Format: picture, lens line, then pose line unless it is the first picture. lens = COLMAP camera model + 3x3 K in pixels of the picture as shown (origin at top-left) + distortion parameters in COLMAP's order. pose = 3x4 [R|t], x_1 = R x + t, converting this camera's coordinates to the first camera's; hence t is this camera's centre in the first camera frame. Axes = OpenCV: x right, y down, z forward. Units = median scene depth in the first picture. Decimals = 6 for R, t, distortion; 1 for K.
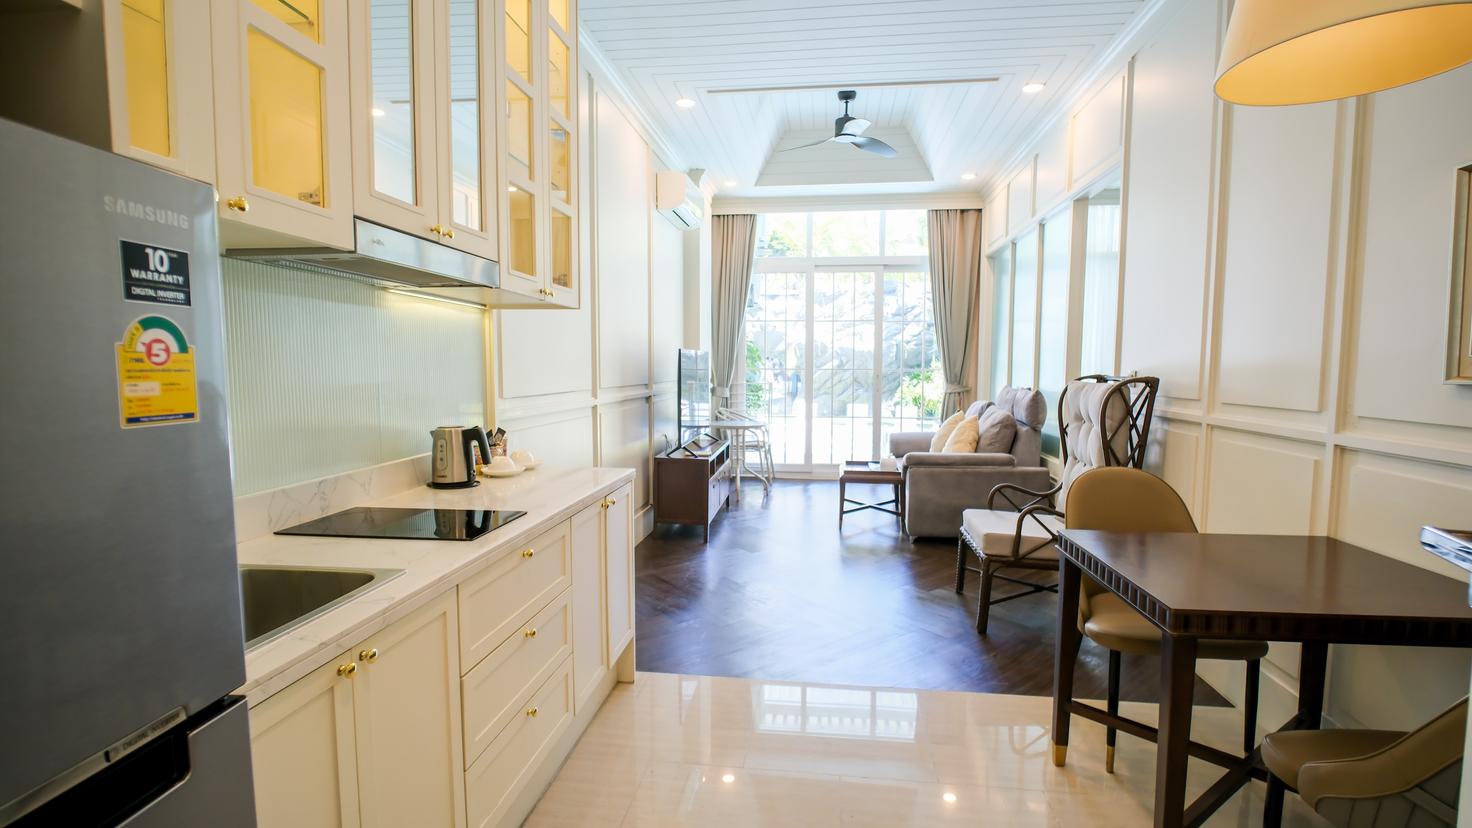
lens RADIAL K [[697.2, 0, 736.1], [0, 697.2, 418.7], [0, 0, 1]] dist [-0.005067, -0.000825]
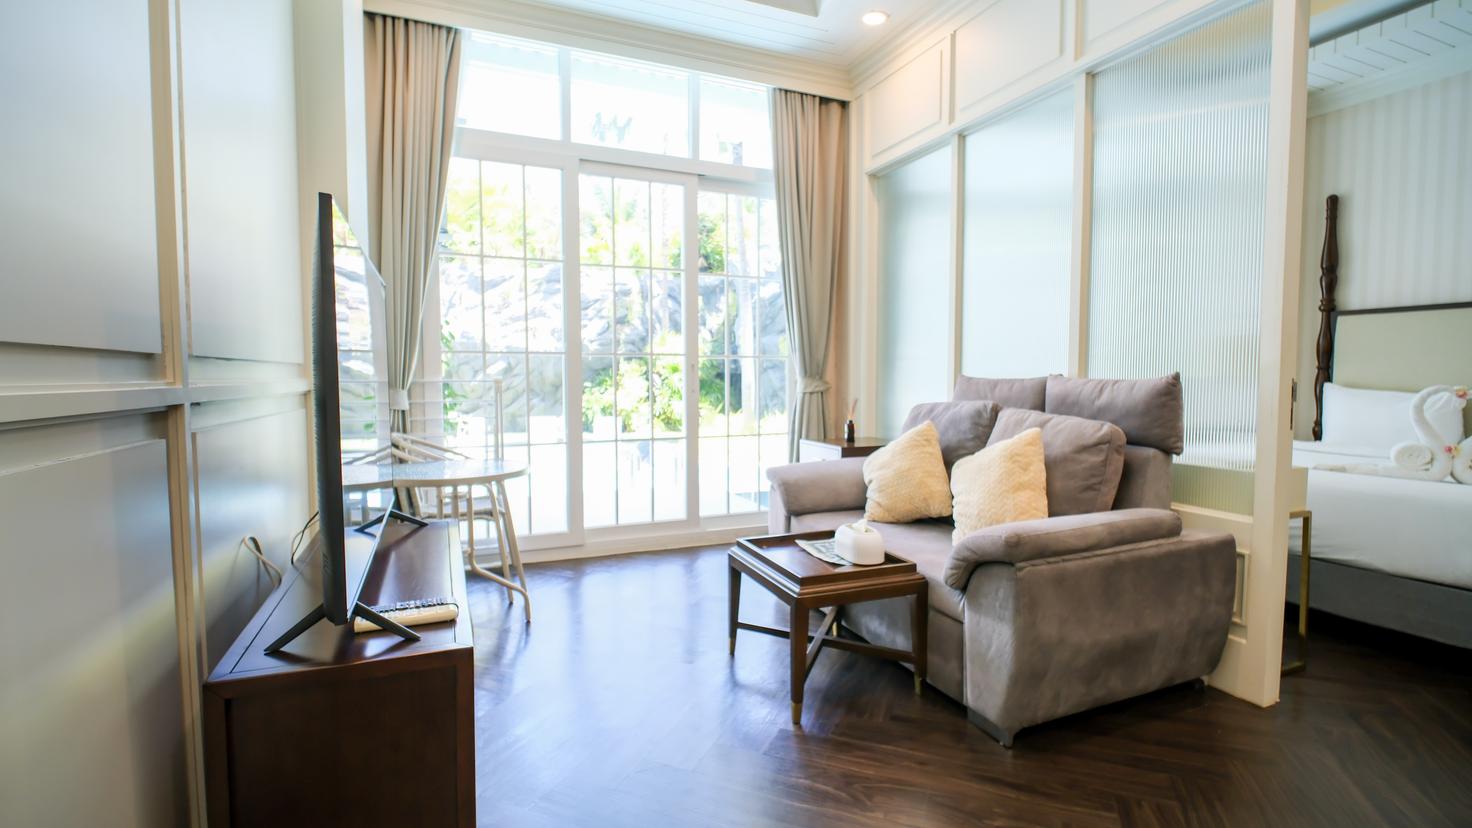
lens RADIAL K [[697.2, 0, 765.1], [0, 697.2, 418.8], [0, 0, 1]] dist [-0.005067, -0.000825]
pose [[0.852421, -0.035443, 0.521653, -0.052395], [0.042995, 0.999072, -0.002376, -0.013540], [-0.521085, 0.024454, 0.853155, 0.484157]]
